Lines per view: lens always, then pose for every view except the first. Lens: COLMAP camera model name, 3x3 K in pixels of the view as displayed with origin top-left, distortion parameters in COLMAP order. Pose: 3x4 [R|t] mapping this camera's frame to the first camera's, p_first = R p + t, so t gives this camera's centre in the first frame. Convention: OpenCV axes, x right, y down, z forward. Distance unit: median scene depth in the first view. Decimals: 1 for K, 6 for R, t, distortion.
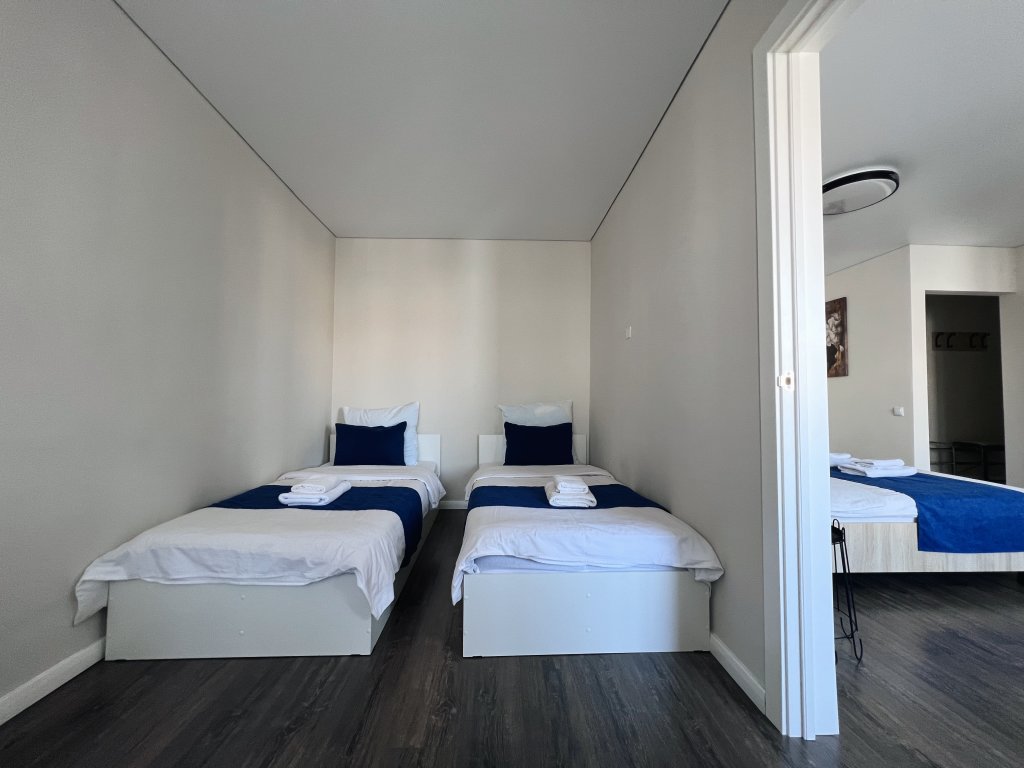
lens RADIAL K [[411.6, 0, 509.8], [0, 411.6, 382.5], [0, 0, 1]] dist [-0.000831, -0.000007]
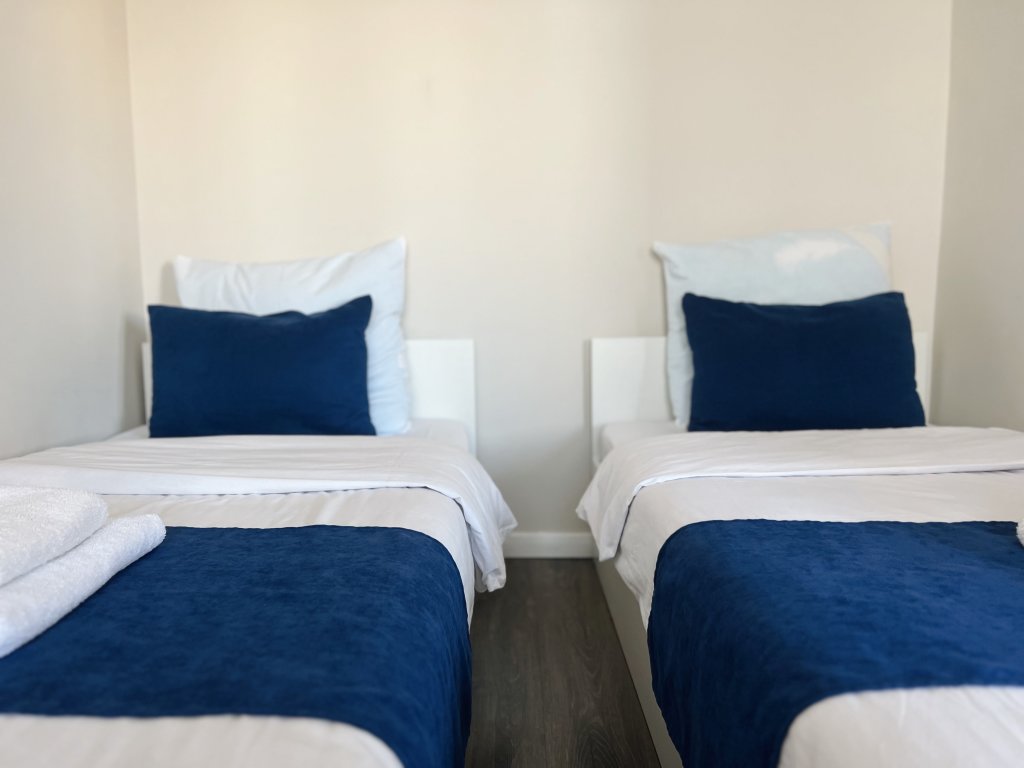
lens RADIAL K [[784.6, 0, 512.9], [0, 784.6, 384.3], [0, 0, 1]] dist [0.035766, -0.018898]
pose [[0.998941, -0.011212, -0.044625, -0.116666], [0.017672, 0.988960, 0.147128, 0.074973], [0.042483, -0.147760, 0.988110, 0.401636]]
